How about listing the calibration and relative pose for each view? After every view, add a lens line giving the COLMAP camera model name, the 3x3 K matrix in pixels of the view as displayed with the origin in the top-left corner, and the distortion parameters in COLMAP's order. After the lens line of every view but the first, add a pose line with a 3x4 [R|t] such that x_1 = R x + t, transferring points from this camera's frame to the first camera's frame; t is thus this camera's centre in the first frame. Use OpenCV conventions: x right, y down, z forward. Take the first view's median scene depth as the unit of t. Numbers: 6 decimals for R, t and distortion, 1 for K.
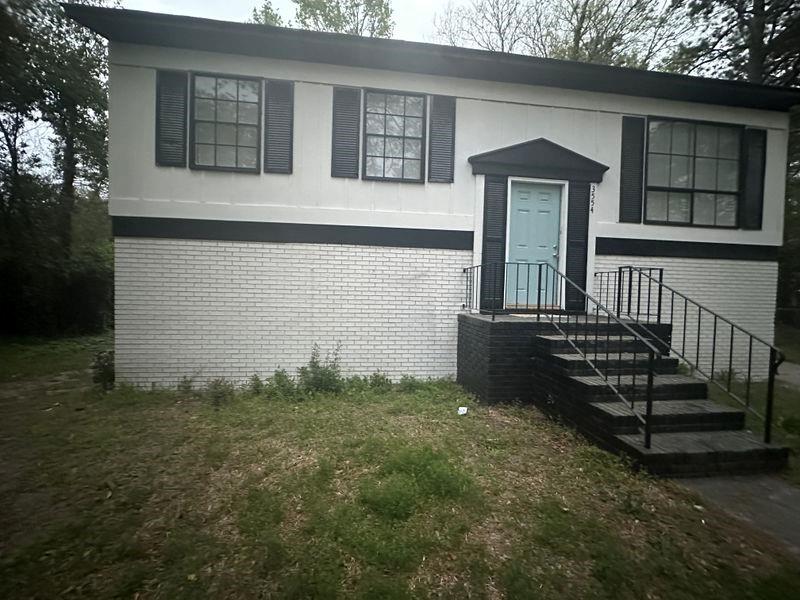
lens RADIAL K [[322.1, 0, 404.7], [0, 322.1, 301.1], [0, 0, 1]] dist [-0.002762, 0.000076]
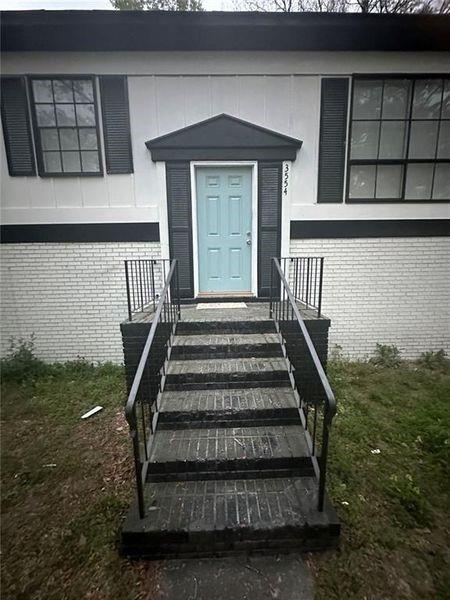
lens RADIAL K [[241.6, 0, 224.8], [0, 241.6, 302.4], [0, 0, 1]] dist [-0.002762, 0.000076]
pose [[0.994277, -0.021670, -0.104614, 0.472460], [0.035326, 0.990818, 0.130509, -0.057967], [0.100826, -0.133457, 0.985912, 0.235602]]
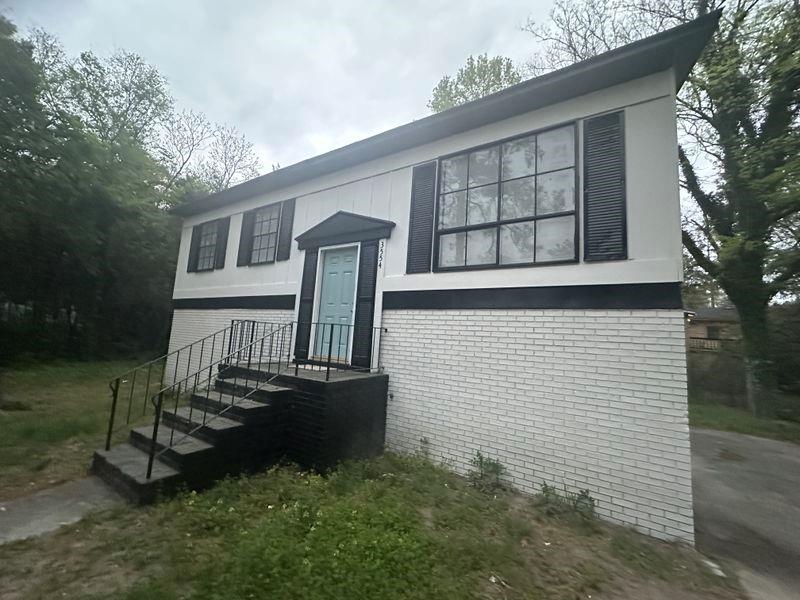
lens RADIAL K [[322.1, 0, 399.6], [0, 322.1, 296.8], [0, 0, 1]] dist [-0.002762, 0.000076]
pose [[0.773040, -0.056488, -0.631837, 1.254540], [-0.056503, 0.985937, -0.157276, -0.033396], [0.631835, 0.157282, 0.758977, 0.297294]]
